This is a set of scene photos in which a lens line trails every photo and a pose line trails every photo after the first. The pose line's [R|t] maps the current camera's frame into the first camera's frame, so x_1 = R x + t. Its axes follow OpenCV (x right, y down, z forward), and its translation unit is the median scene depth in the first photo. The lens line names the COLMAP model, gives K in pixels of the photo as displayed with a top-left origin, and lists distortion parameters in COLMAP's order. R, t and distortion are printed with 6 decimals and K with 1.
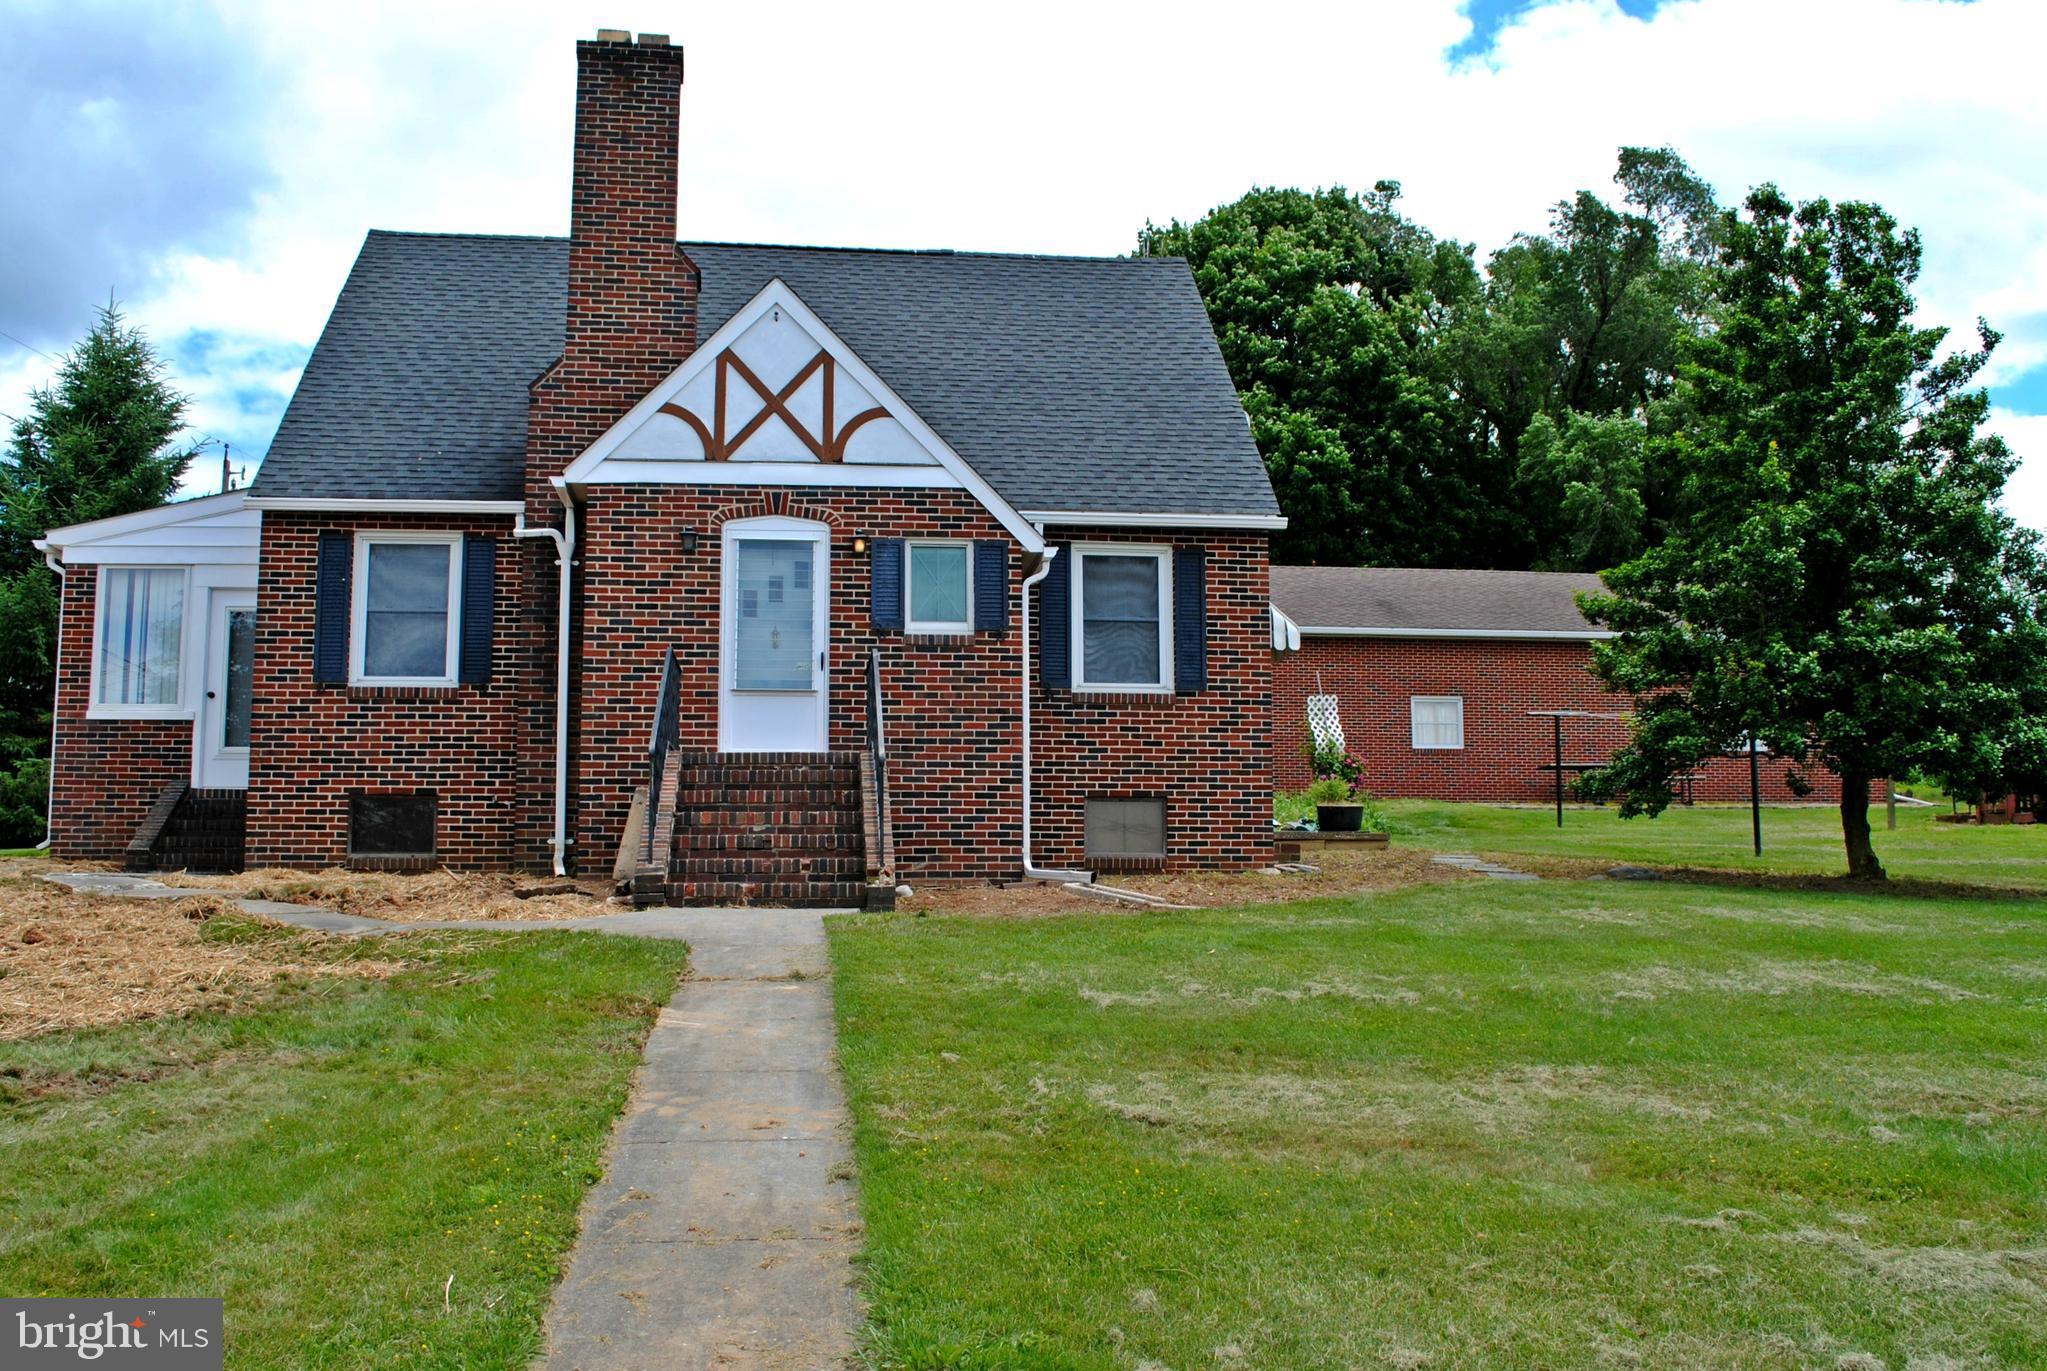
lens RADIAL K [[1937.2, 0, 1023.5], [0, 1937.2, 685.5], [0, 0, 1]] dist [-0.107581, 0.006128]
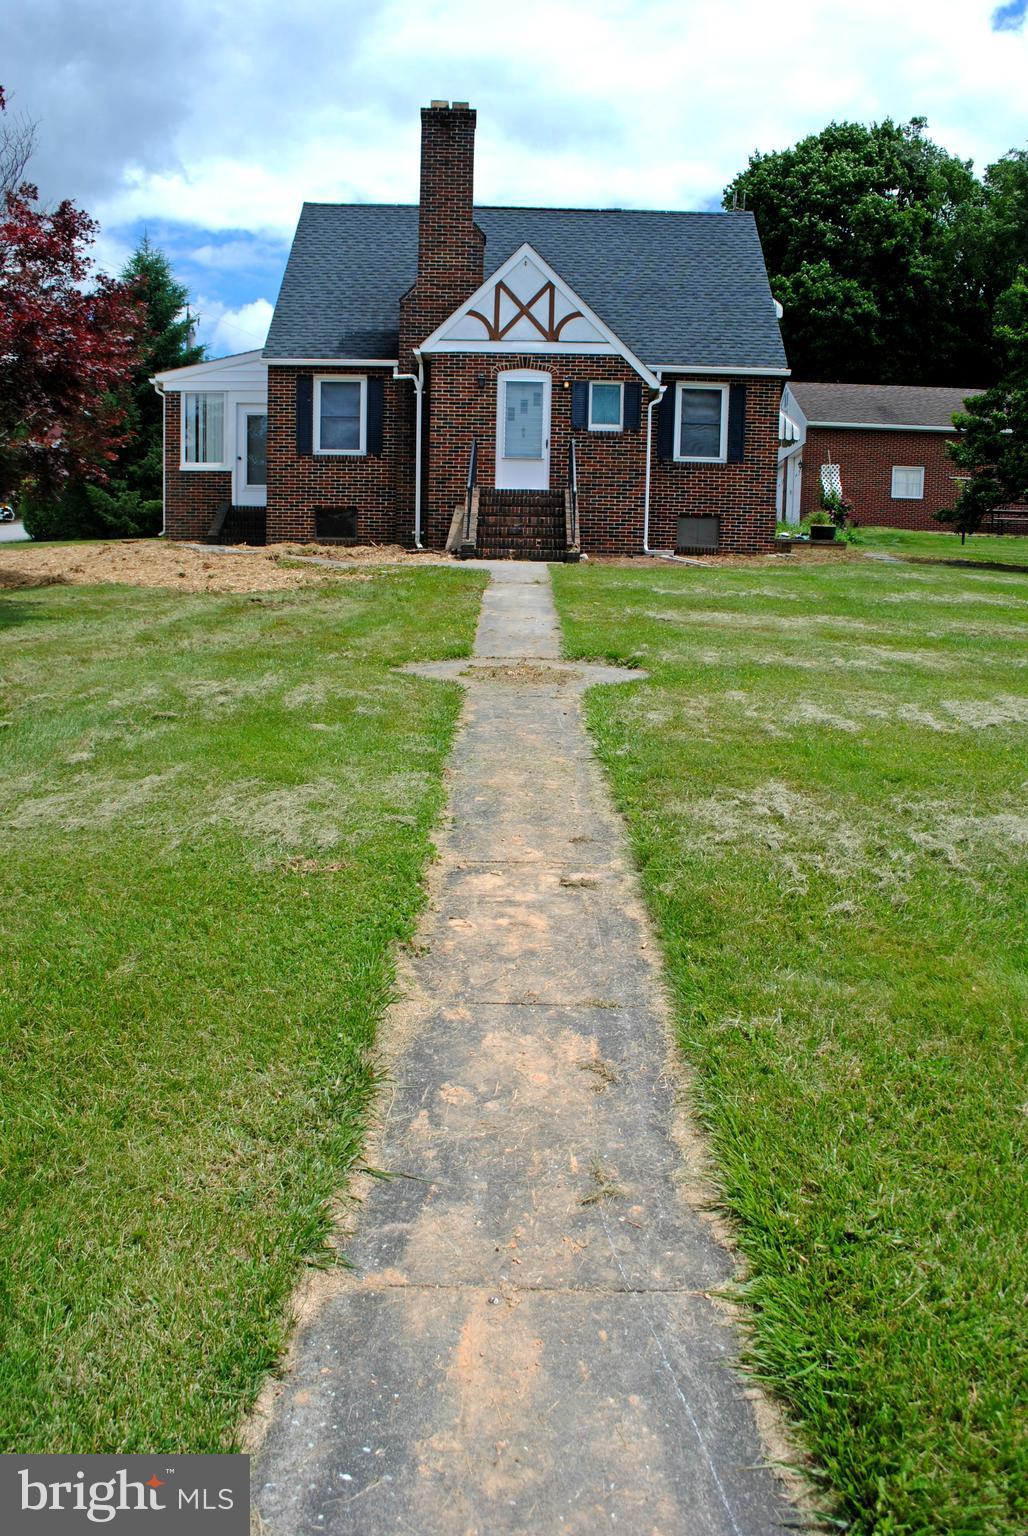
lens RADIAL K [[1226.1, 0, 514.0], [0, 1226.1, 768.0], [0, 0, 1]] dist [-0.077663, 0.006306]
pose [[0.992228, 0.041392, -0.117344, 0.024307], [-0.010592, 0.967724, 0.251789, -0.005109], [0.123978, -0.248589, 0.960642, -0.299573]]
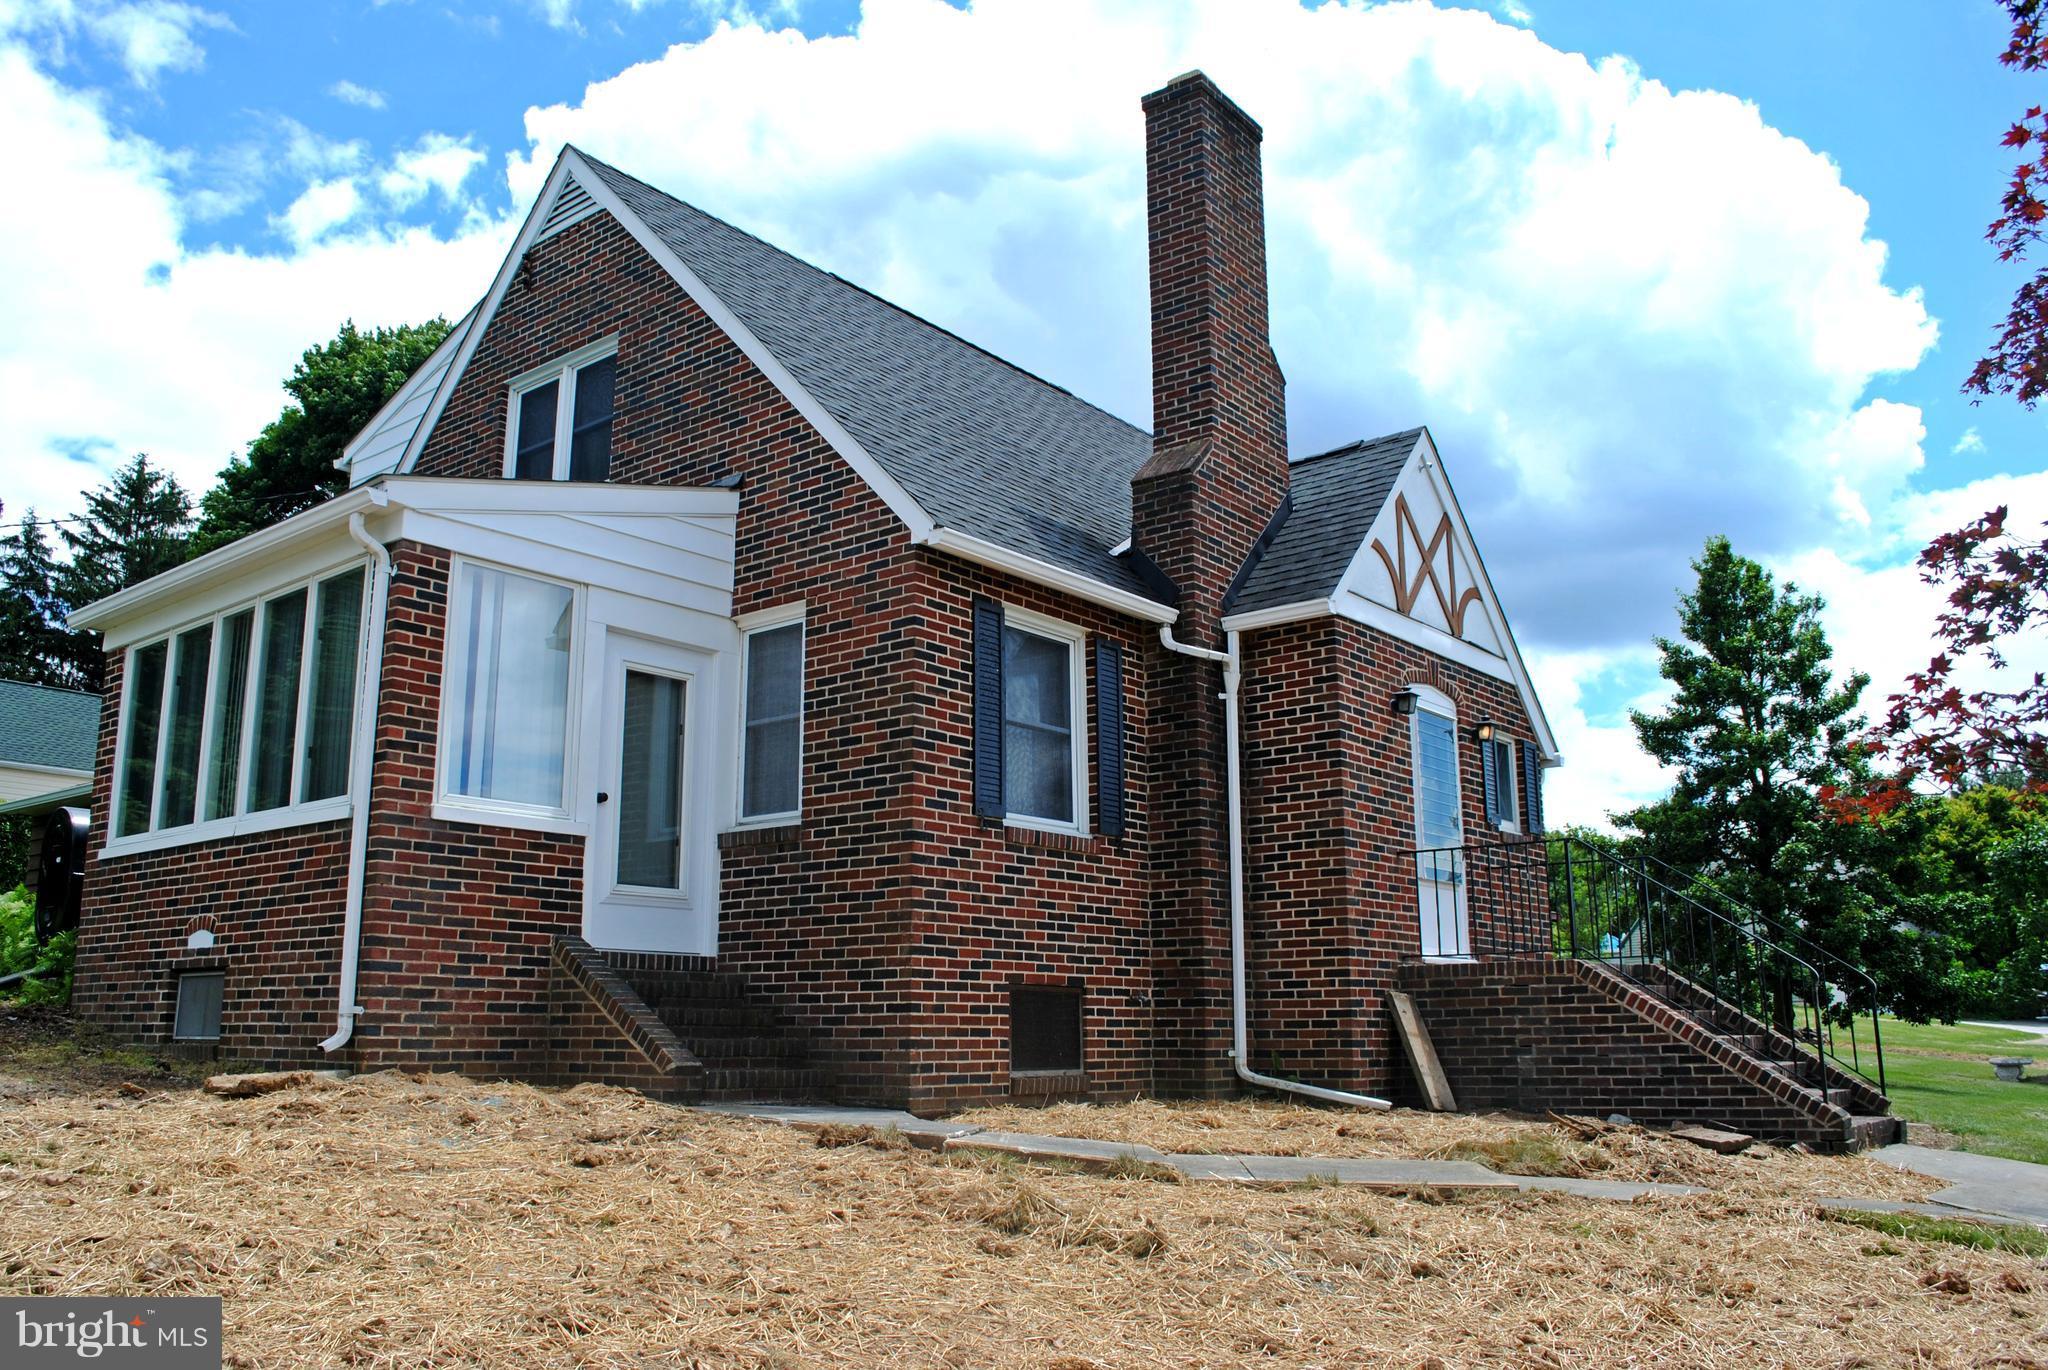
lens RADIAL K [[1634.7, 0, 1024.0], [0, 1634.7, 685.0], [0, 0, 1]] dist [-0.077663, 0.006306]
pose [[0.719372, 0.153578, 0.677435, -0.759042], [-0.097409, 0.987919, -0.120528, 0.020917], [-0.687761, 0.020717, 0.725641, 0.567142]]
